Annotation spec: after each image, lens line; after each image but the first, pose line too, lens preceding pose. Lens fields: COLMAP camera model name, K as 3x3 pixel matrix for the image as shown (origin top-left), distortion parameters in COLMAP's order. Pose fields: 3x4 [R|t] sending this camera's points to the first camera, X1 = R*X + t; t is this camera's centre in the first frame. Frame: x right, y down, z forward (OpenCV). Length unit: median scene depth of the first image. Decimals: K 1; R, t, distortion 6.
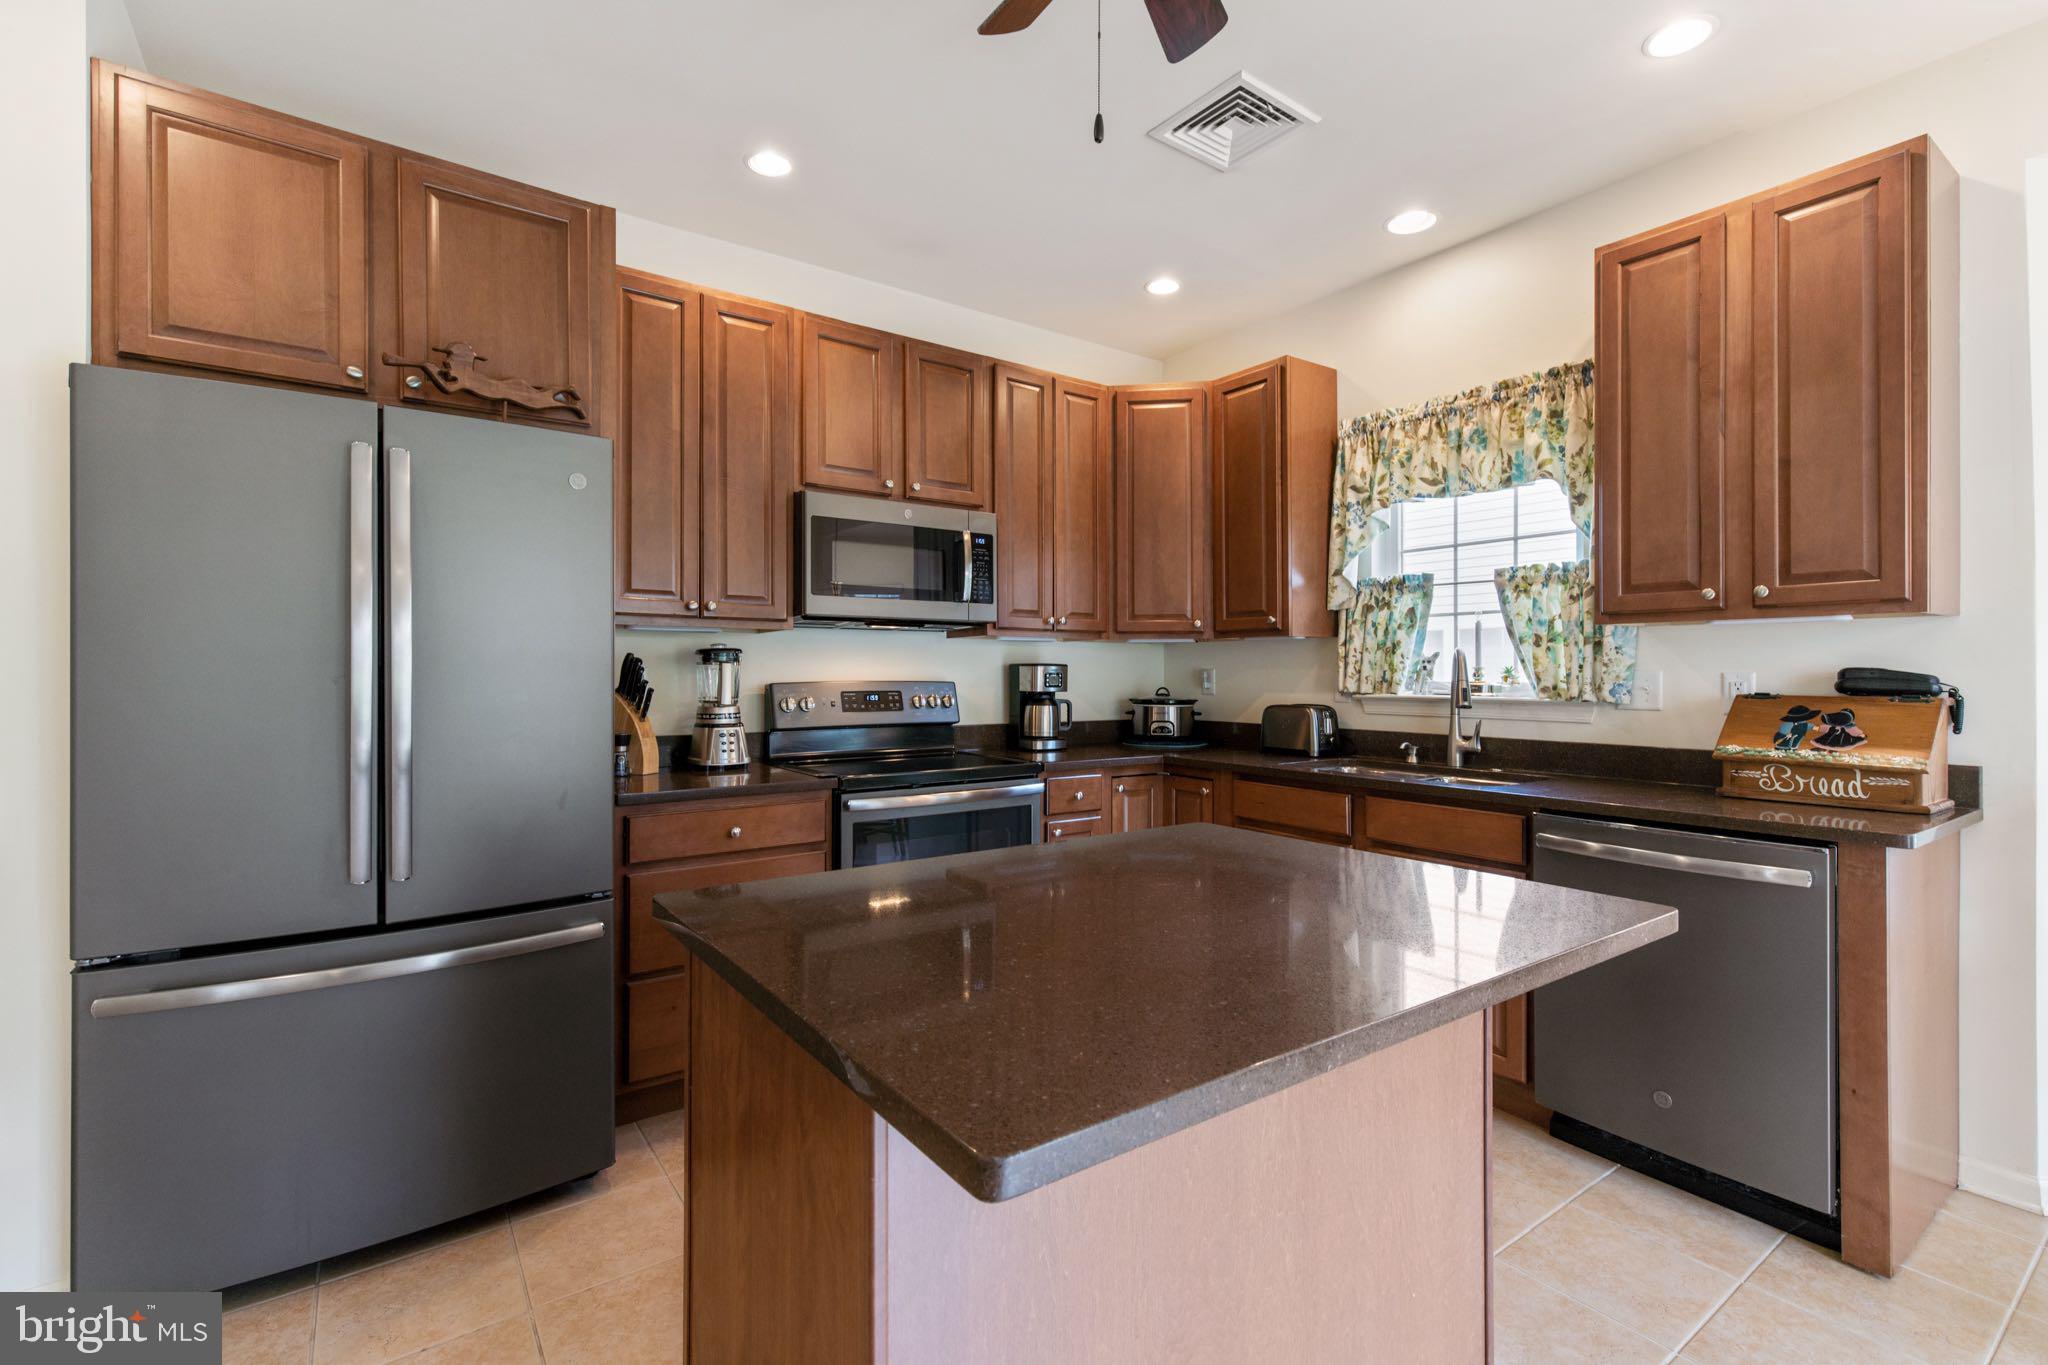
lens RADIAL K [[910.7, 0, 1036.0], [0, 910.7, 673.3], [0, 0, 1]] dist [0.003045, -0.000144]
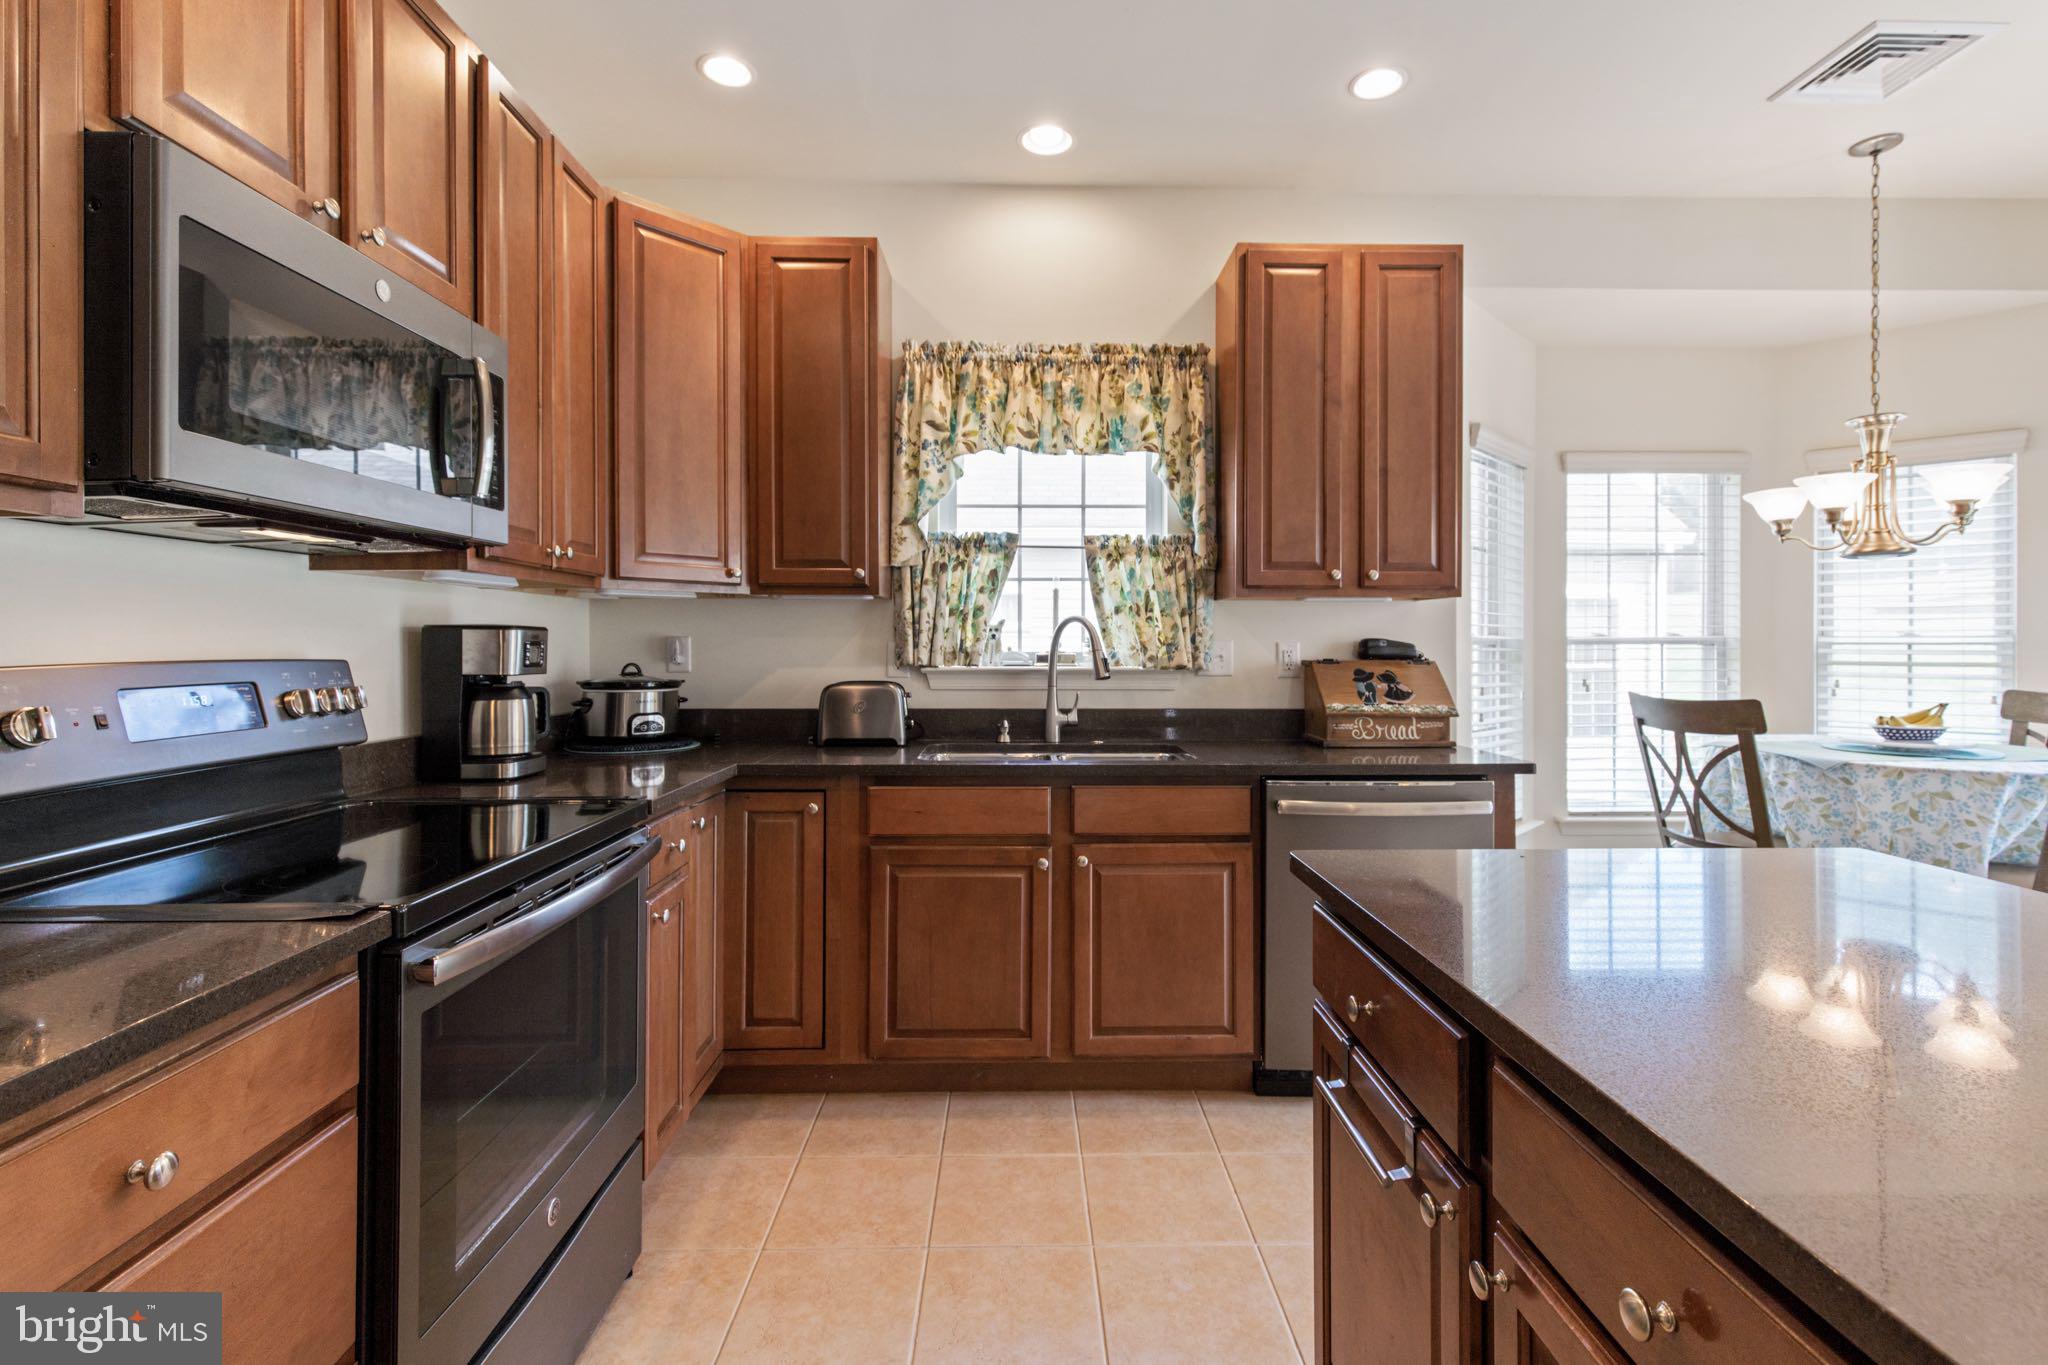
lens RADIAL K [[938.5, 0, 1036.8], [0, 938.5, 638.2], [0, 0, 1]] dist [0.003665, -0.000877]
pose [[0.568284, 0.002964, 0.822827, -0.334731], [-0.000488, 0.999995, -0.003265, -0.001393], [-0.822832, 0.001454, 0.568283, 0.455041]]
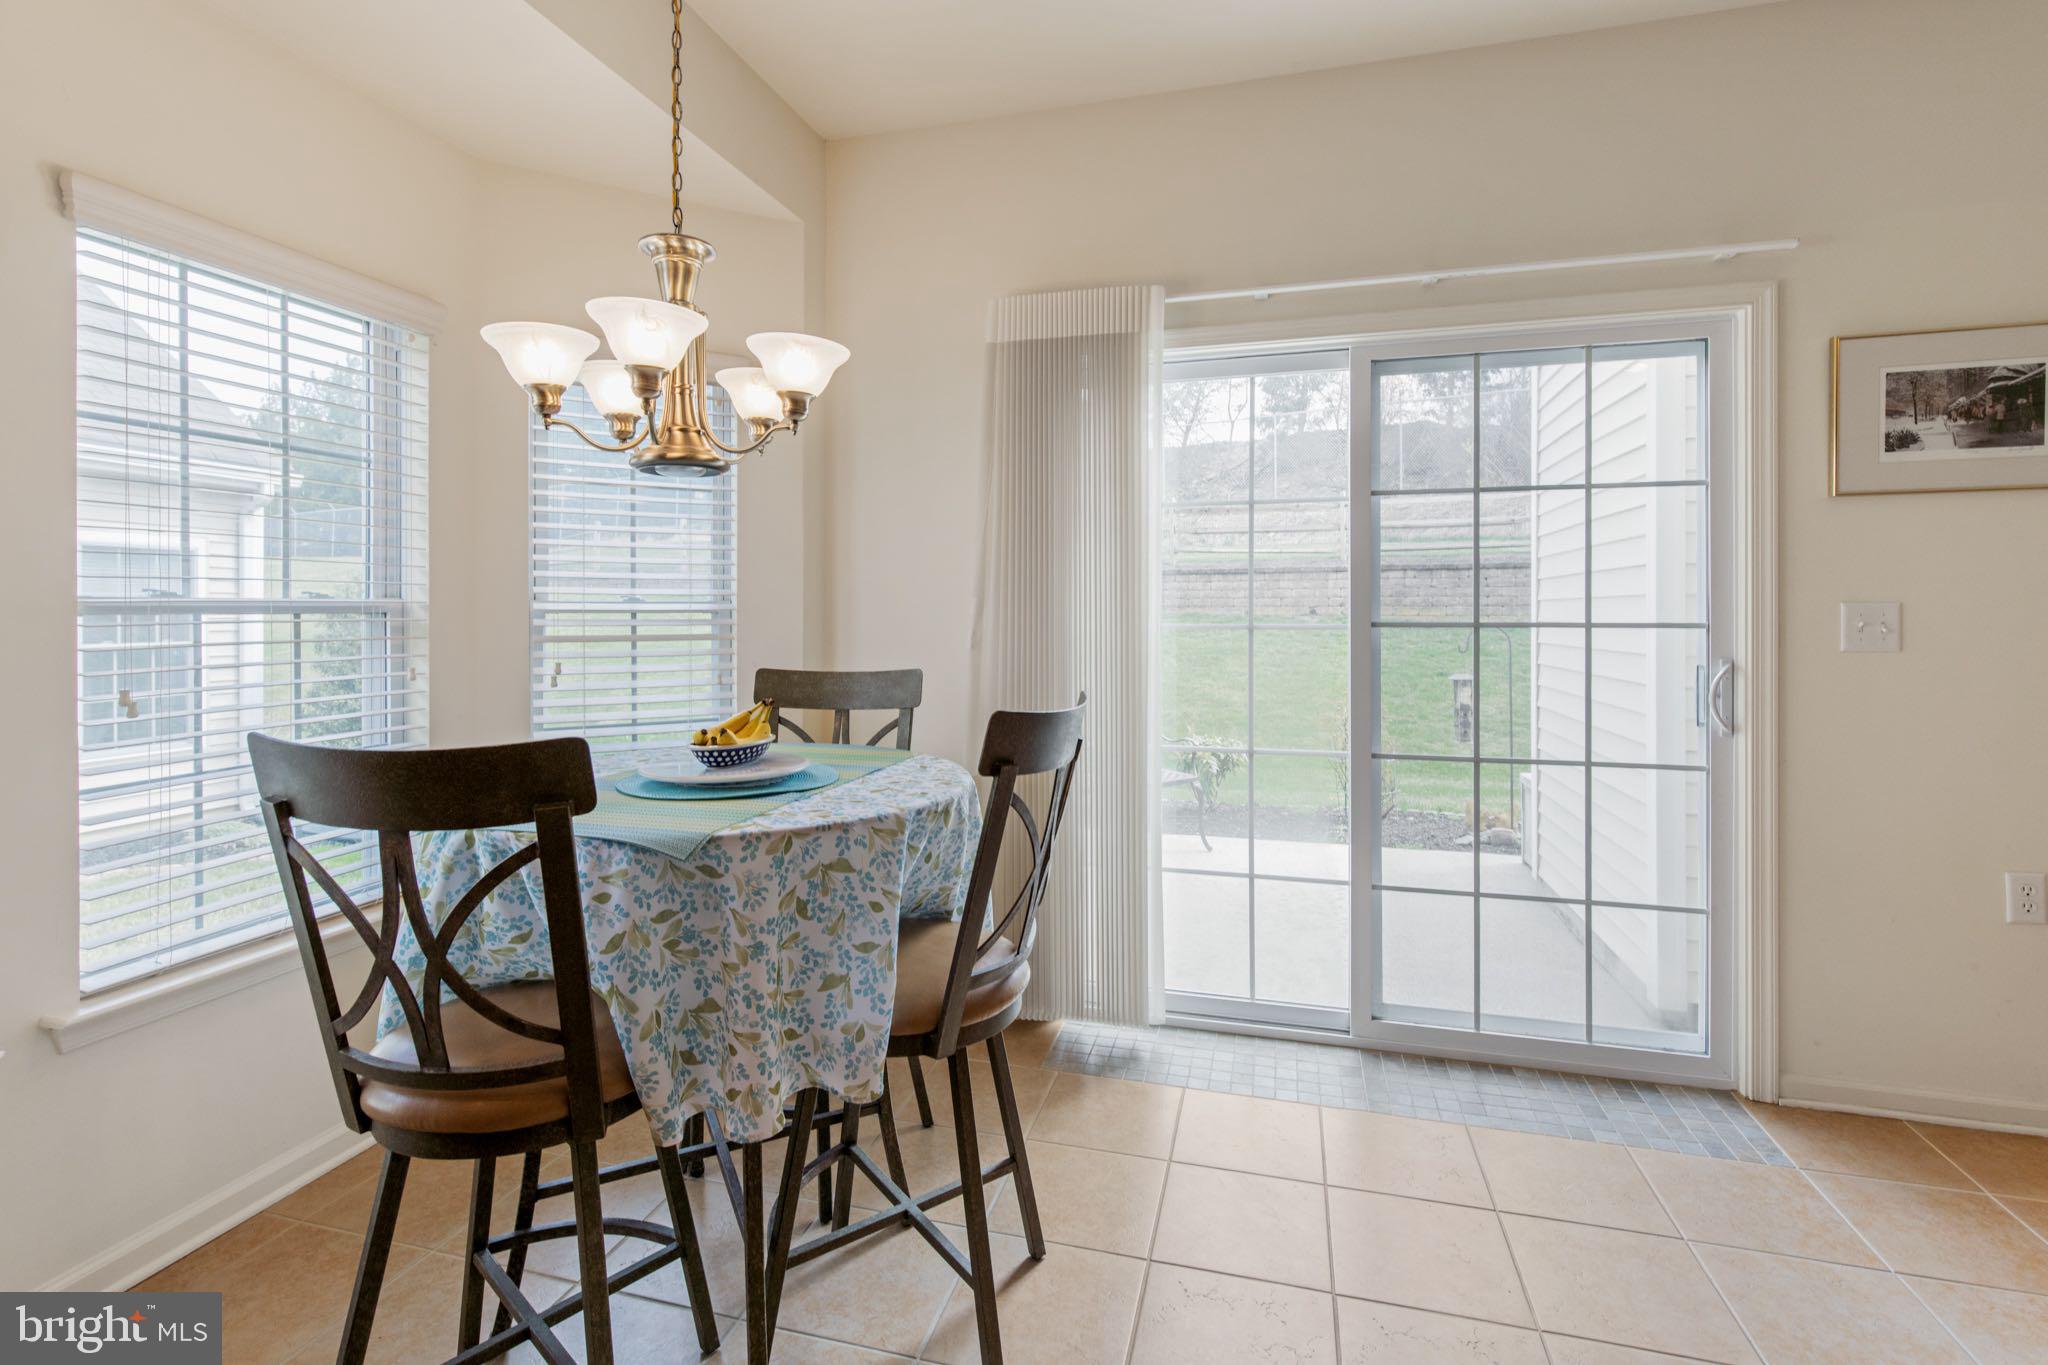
lens RADIAL K [[942.7, 0, 1025.1], [0, 942.7, 615.4], [0, 0, 1]] dist [0.002895, 0.000198]
pose [[-0.623246, -0.002647, 0.782021, 0.275428], [0.001996, 0.999986, 0.004975, 0.000974], [-0.782023, 0.004662, -0.623232, 0.493362]]
